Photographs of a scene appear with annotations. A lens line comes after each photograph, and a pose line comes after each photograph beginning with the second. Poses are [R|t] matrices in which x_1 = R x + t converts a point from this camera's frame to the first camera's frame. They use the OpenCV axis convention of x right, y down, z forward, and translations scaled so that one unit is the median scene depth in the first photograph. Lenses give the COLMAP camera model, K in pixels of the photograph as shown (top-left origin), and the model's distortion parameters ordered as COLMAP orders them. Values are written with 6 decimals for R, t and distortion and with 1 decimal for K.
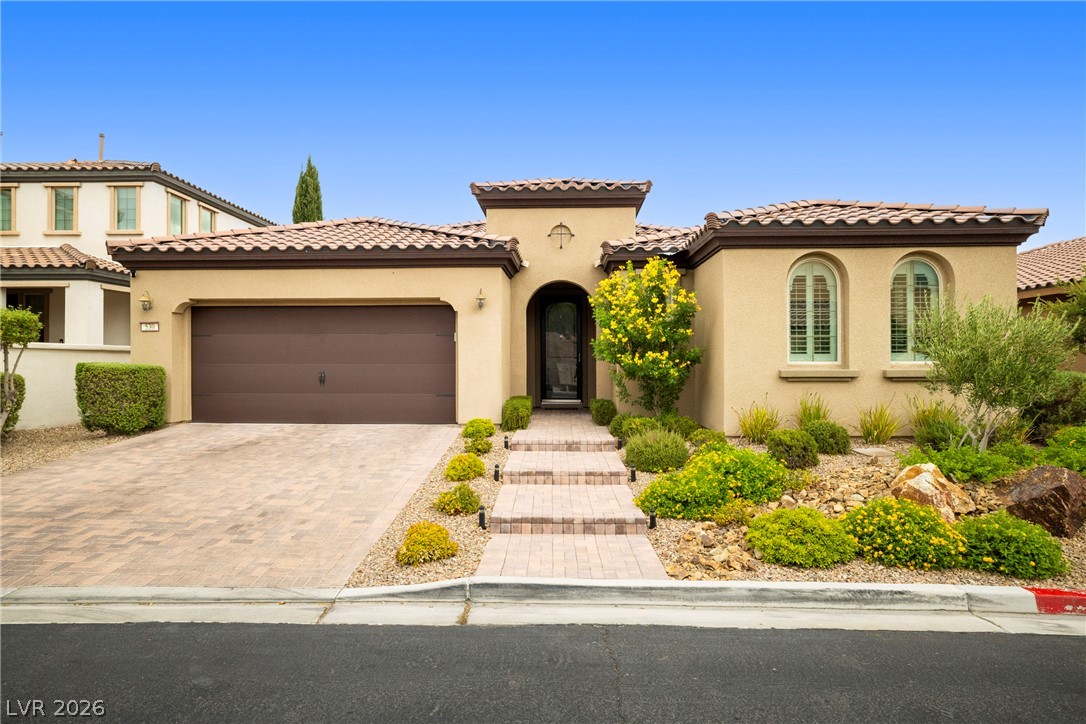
lens RADIAL K [[664.4, 0, 543.7], [0, 664.4, 366.1], [0, 0, 1]] dist [-0.005732, 0.004653]
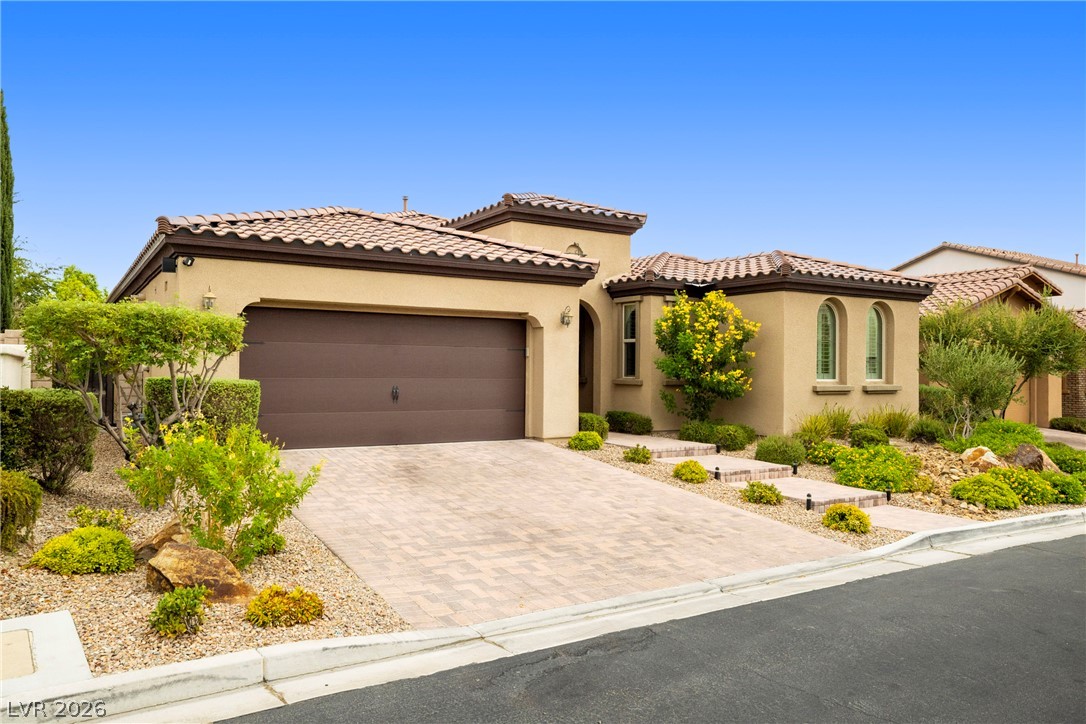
lens RADIAL K [[772.0, 0, 539.0], [0, 772.0, 359.3], [0, 0, 1]] dist [0.004494, -0.004499]
pose [[0.840730, 0.018189, 0.541149, -0.758974], [-0.005248, 0.999662, -0.025447, -0.003333], [-0.541429, 0.018554, 0.840542, 0.017993]]
